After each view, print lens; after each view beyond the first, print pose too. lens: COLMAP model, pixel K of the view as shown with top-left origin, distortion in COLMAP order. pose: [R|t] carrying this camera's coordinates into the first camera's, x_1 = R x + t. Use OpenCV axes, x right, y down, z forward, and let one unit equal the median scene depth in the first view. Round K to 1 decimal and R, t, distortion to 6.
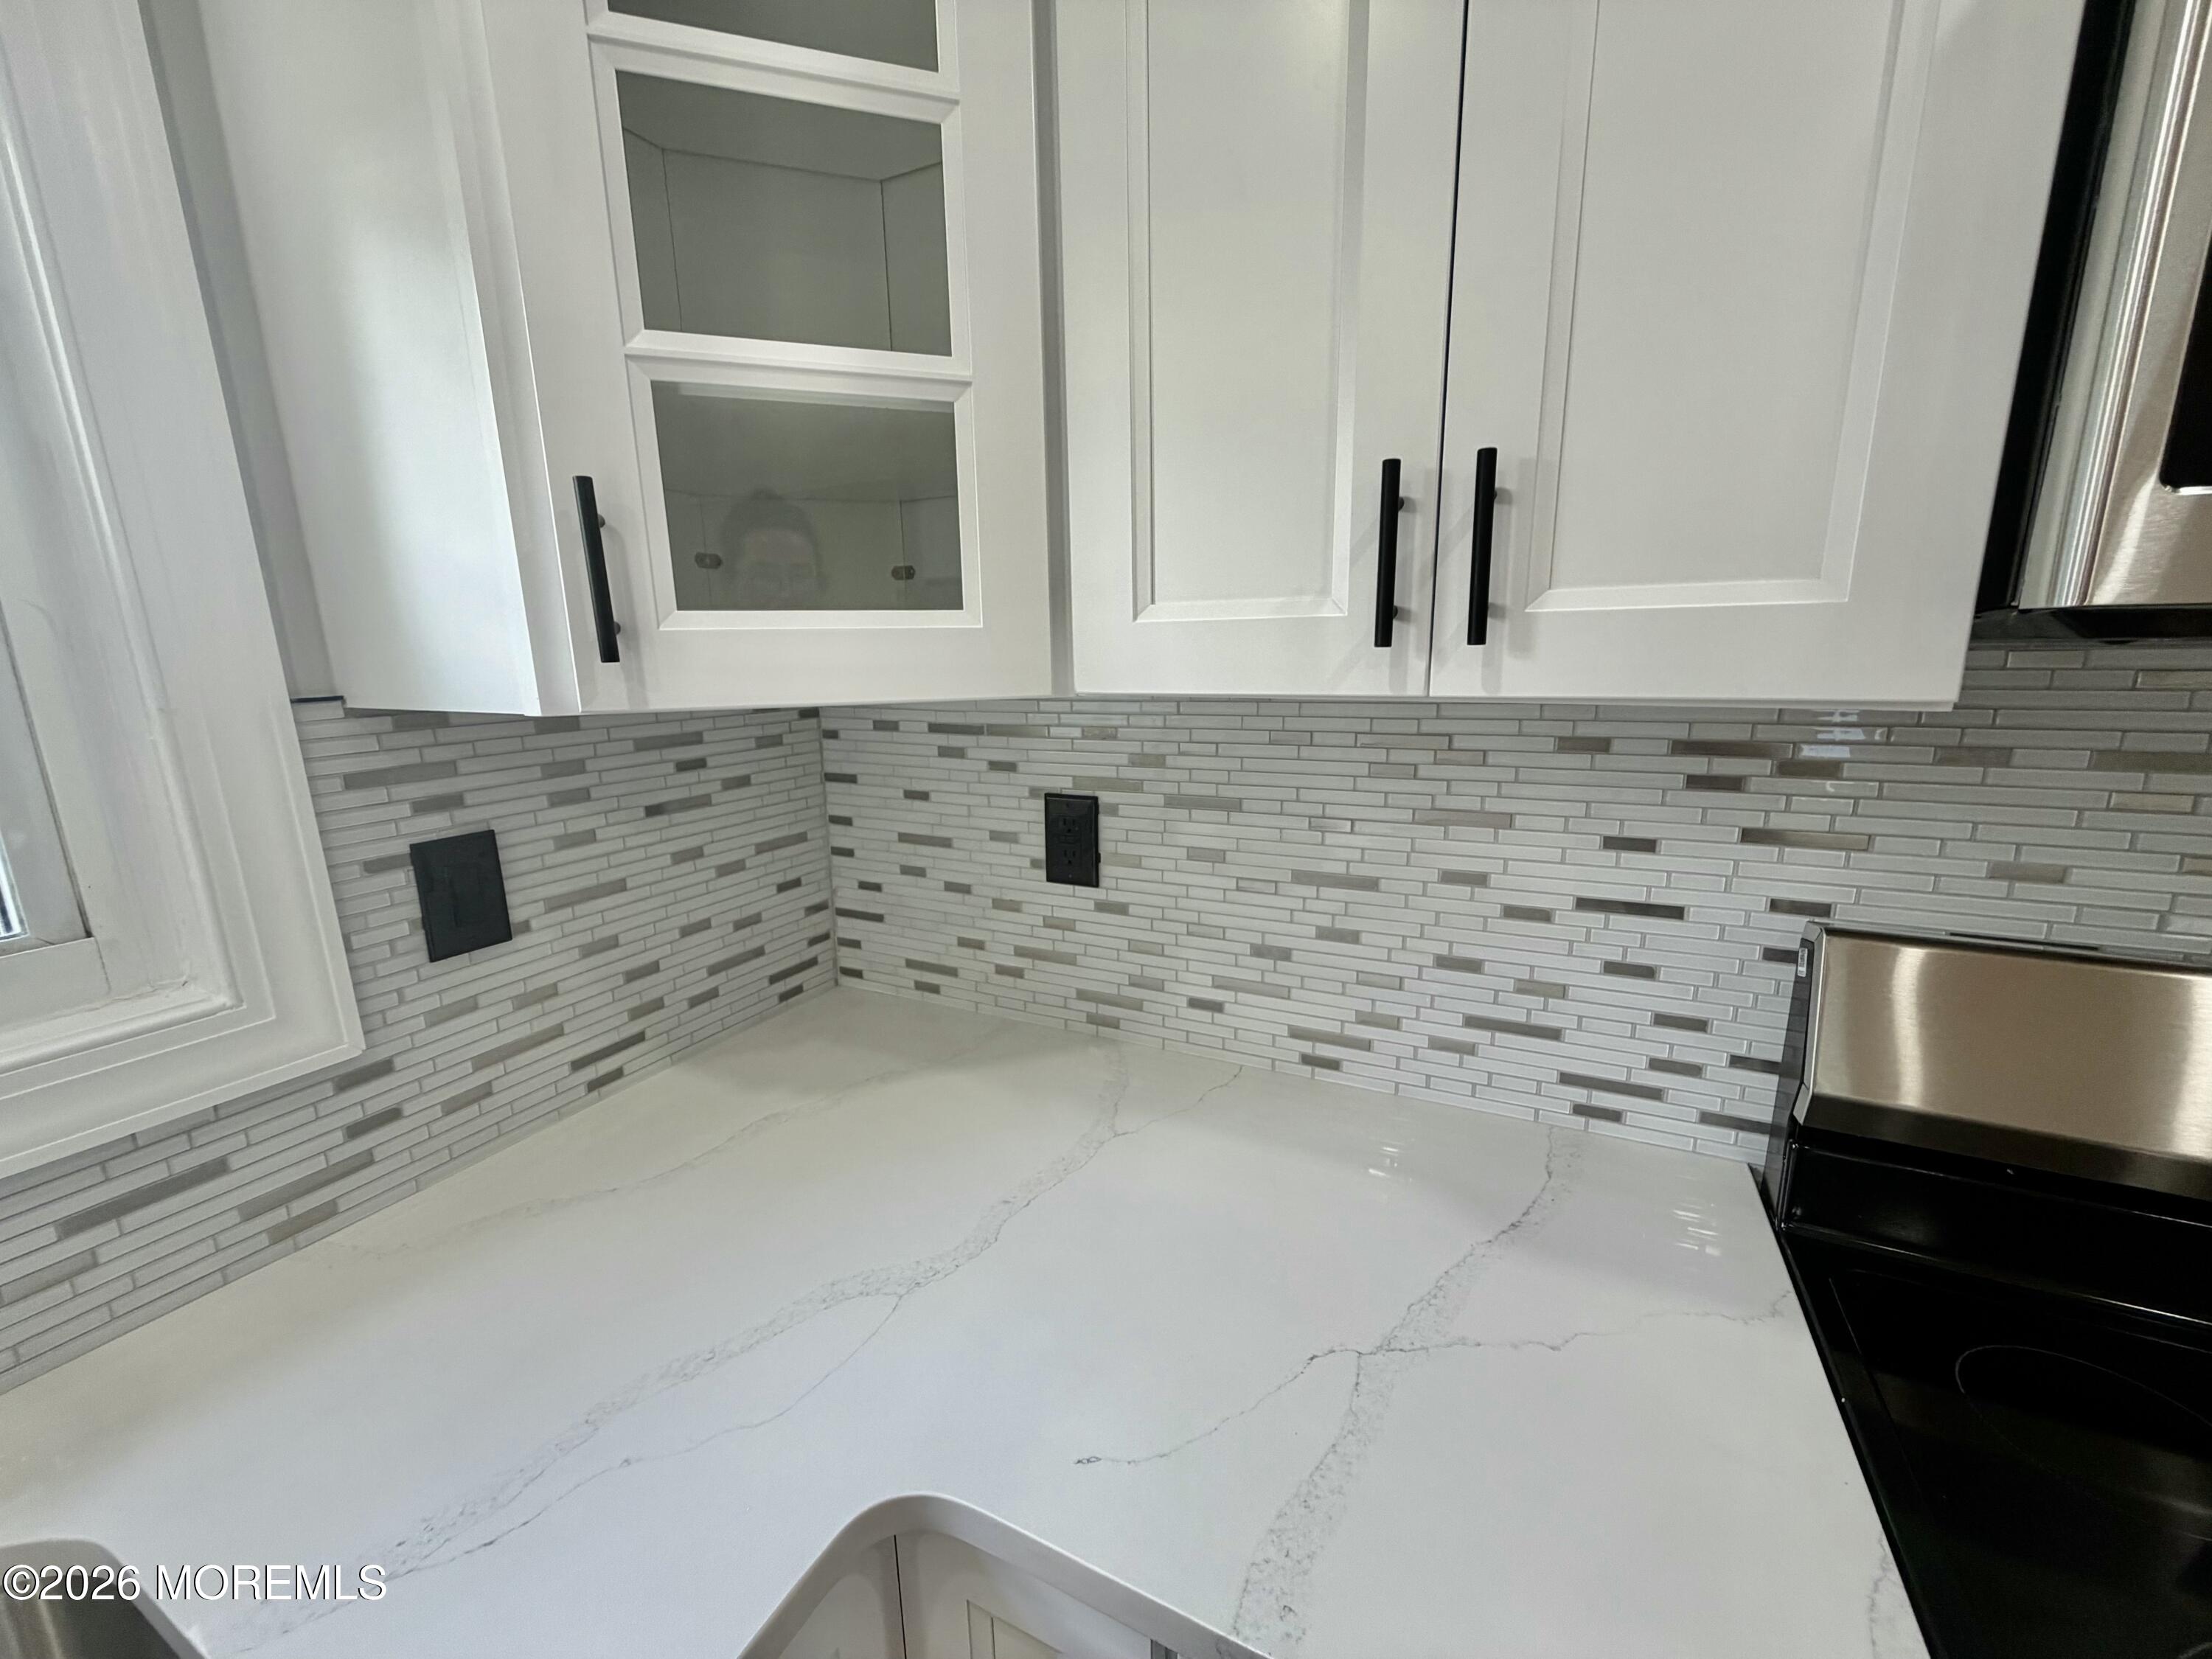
lens RADIAL K [[888.8, 0, 1110.7], [0, 888.8, 832.9], [0, 0, 1]] dist [-0.000447, 0.000079]
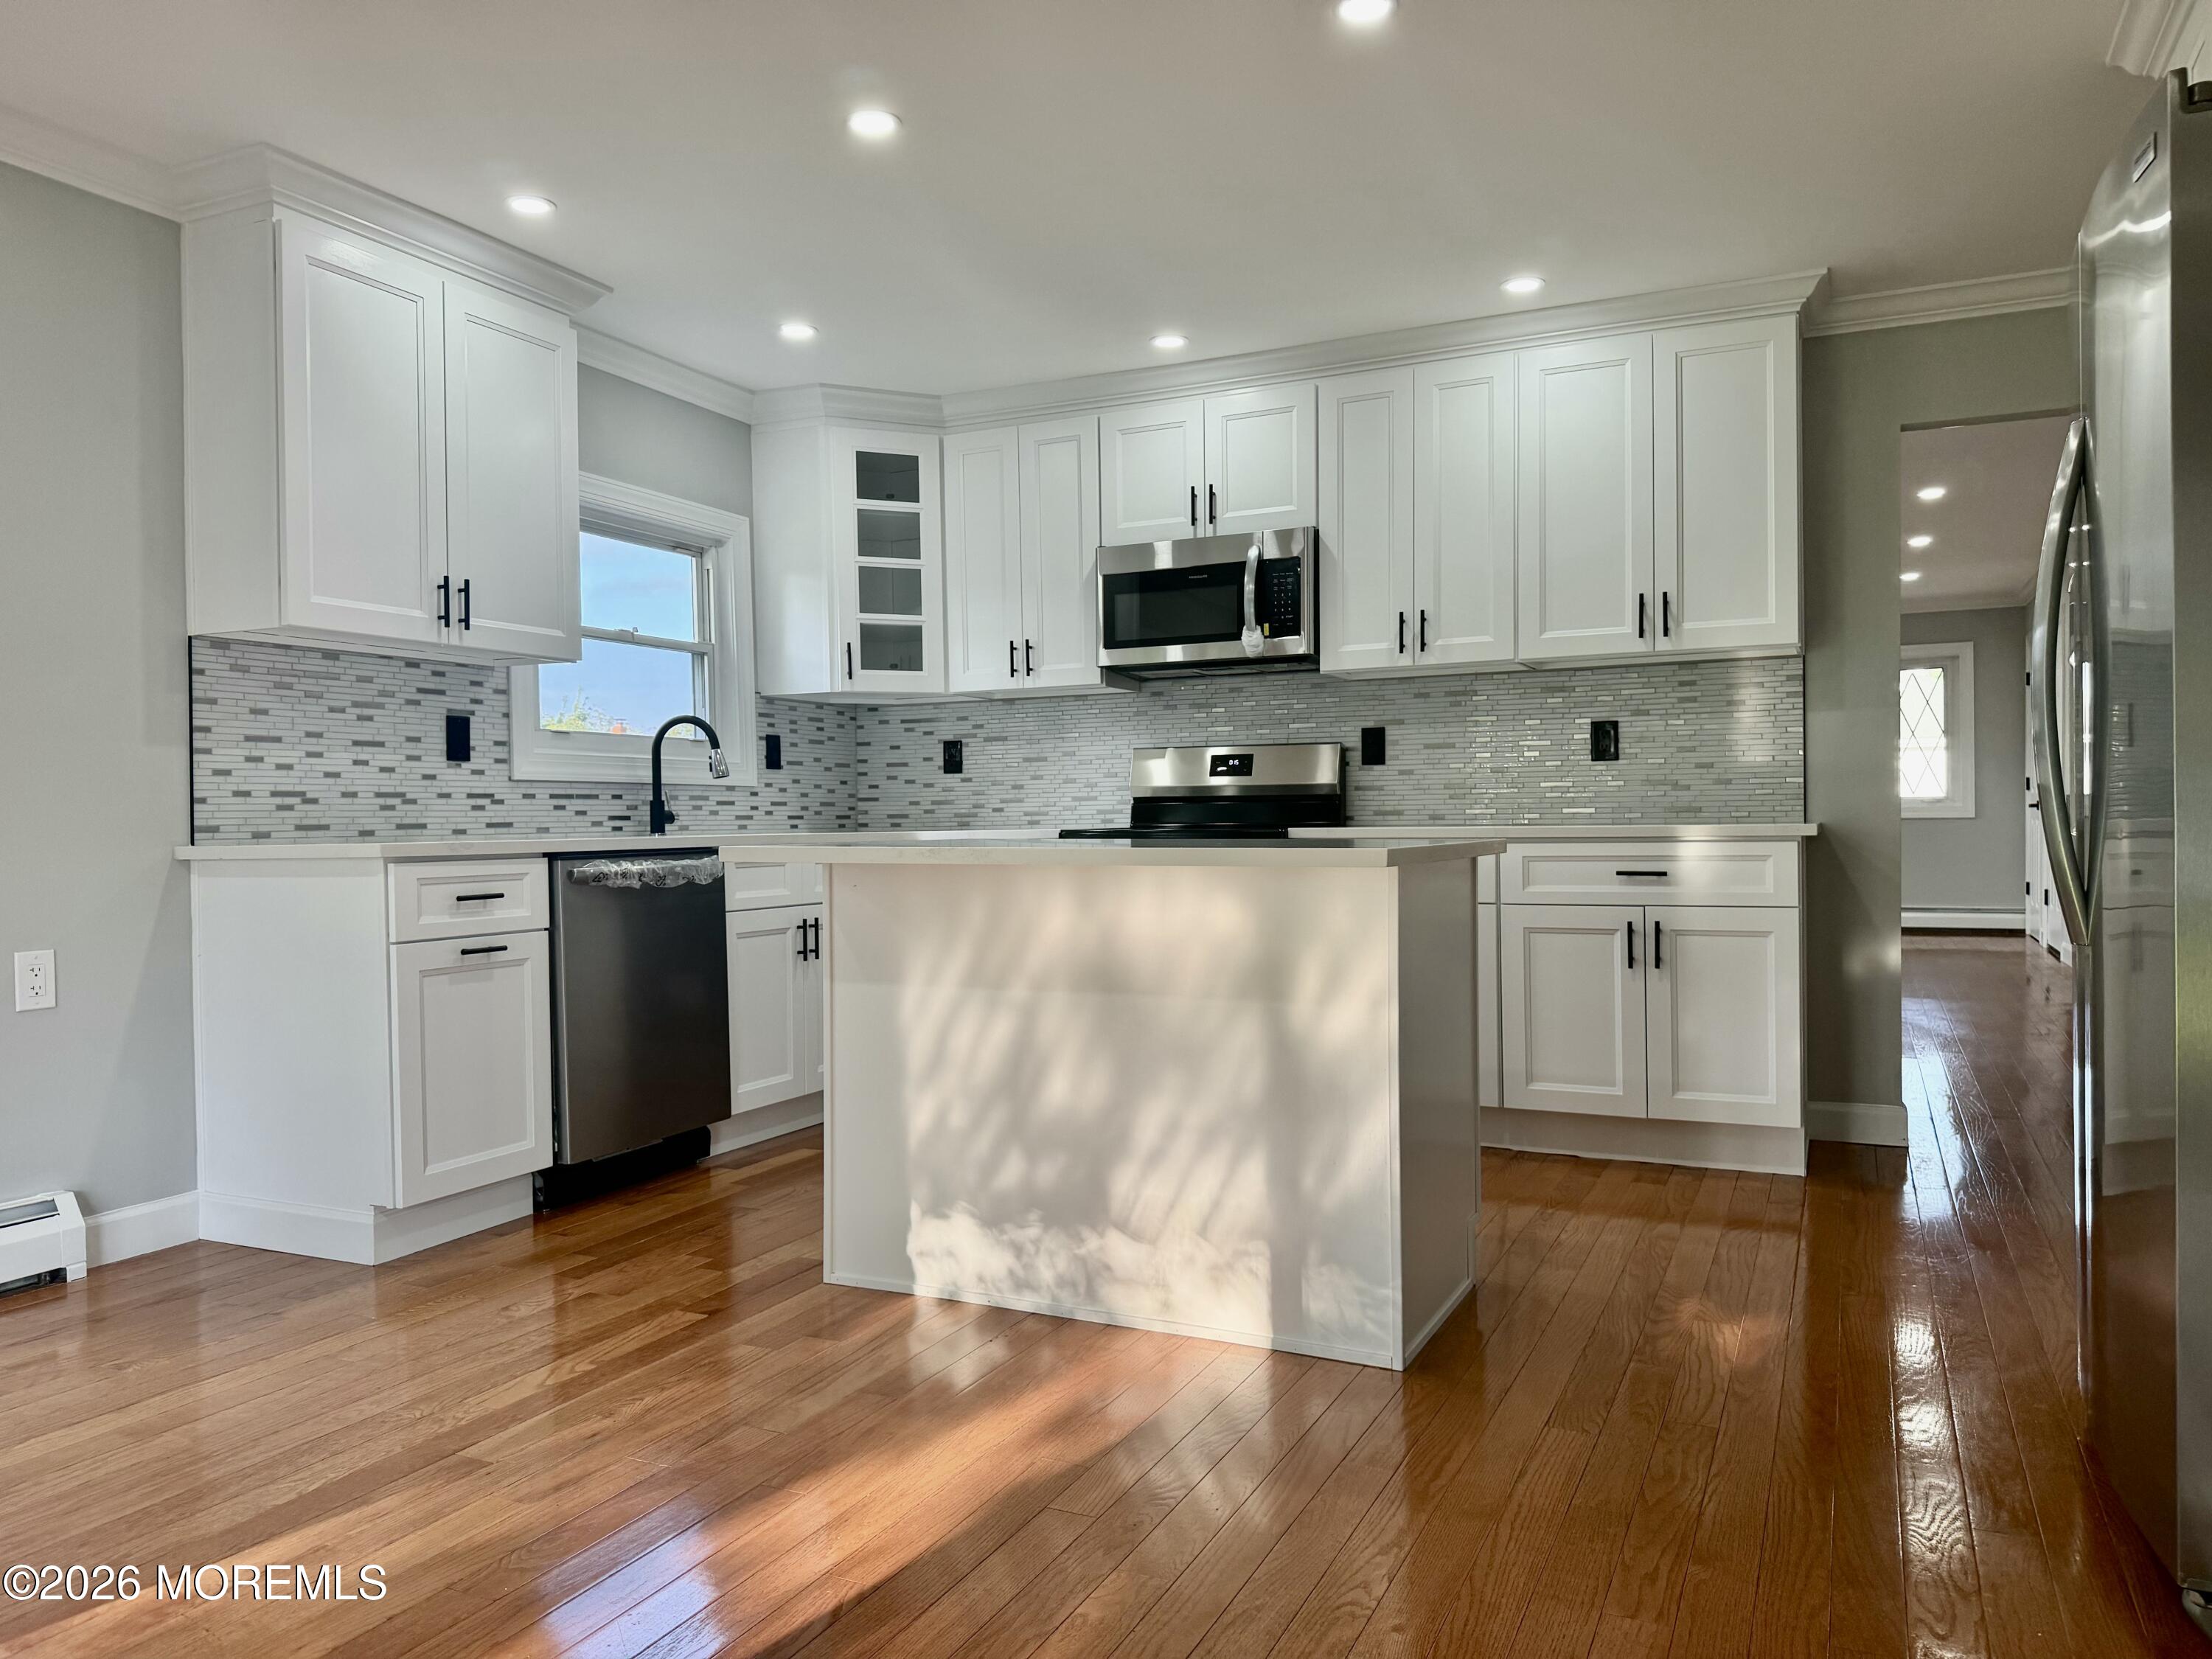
lens RADIAL K [[1555.5, 0, 1106.0], [0, 1555.5, 829.5], [0, 0, 1]] dist [0.134994, -0.220559]
pose [[0.999855, 0.002683, 0.016841, 0.386284], [0.000808, 0.978981, -0.203952, 1.332088], [-0.017034, 0.203936, 0.978836, -4.080971]]
